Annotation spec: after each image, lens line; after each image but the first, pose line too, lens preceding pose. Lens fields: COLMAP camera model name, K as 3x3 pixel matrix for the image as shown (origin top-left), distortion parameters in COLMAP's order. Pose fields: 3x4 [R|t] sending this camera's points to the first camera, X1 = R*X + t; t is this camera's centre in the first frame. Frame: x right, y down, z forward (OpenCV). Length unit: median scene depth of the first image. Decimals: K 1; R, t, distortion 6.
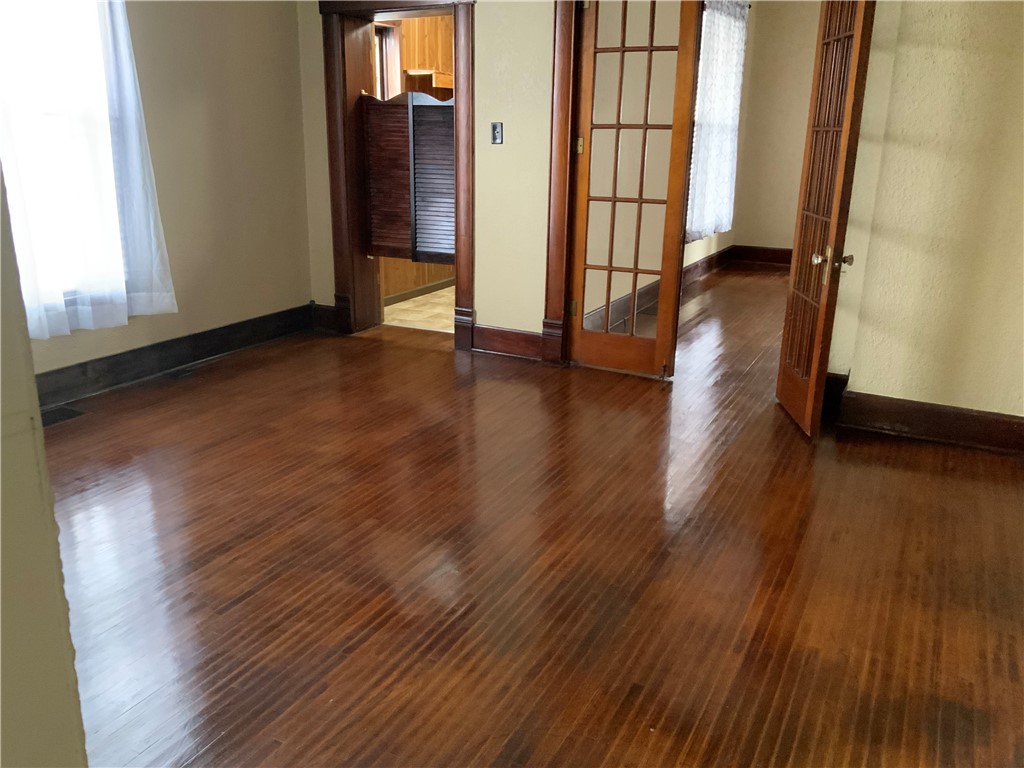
lens RADIAL K [[841.4, 0, 512.0], [0, 841.4, 386.8], [0, 0, 1]] dist [0.041019, -0.071801]
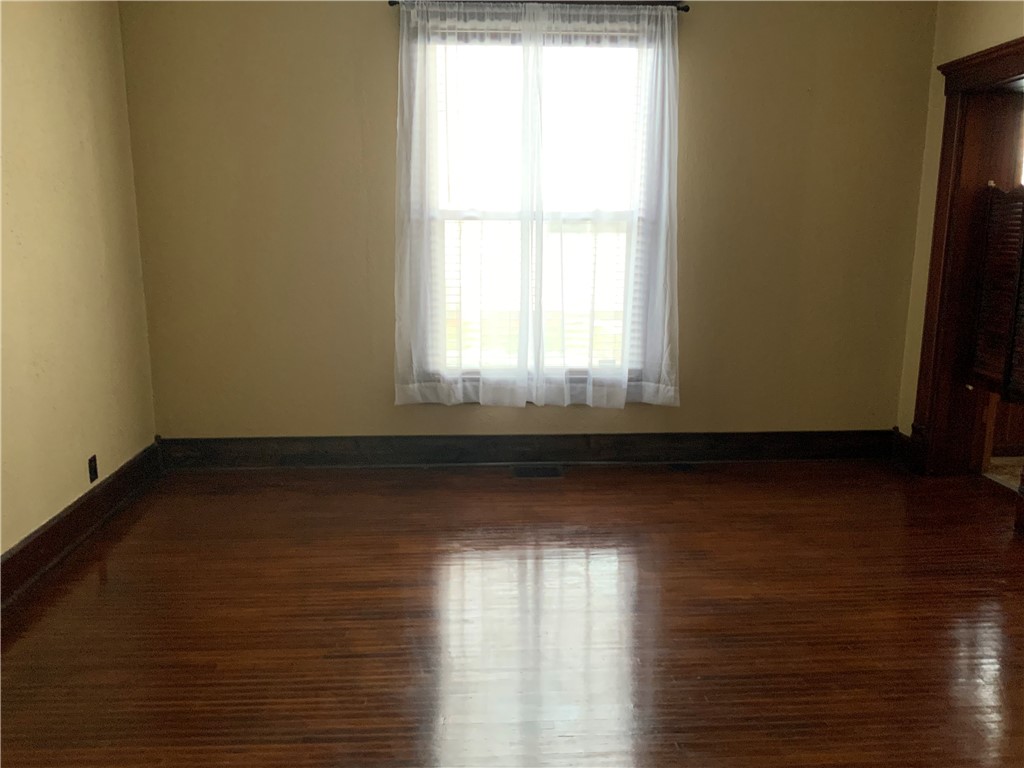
lens RADIAL K [[841.4, 0, 511.9], [0, 841.4, 382.0], [0, 0, 1]] dist [0.041019, -0.071801]
pose [[0.497826, 0.148082, -0.854541, 0.372348], [-0.244648, 0.969278, 0.025441, -0.095387], [0.832056, 0.196396, 0.518760, 0.307416]]
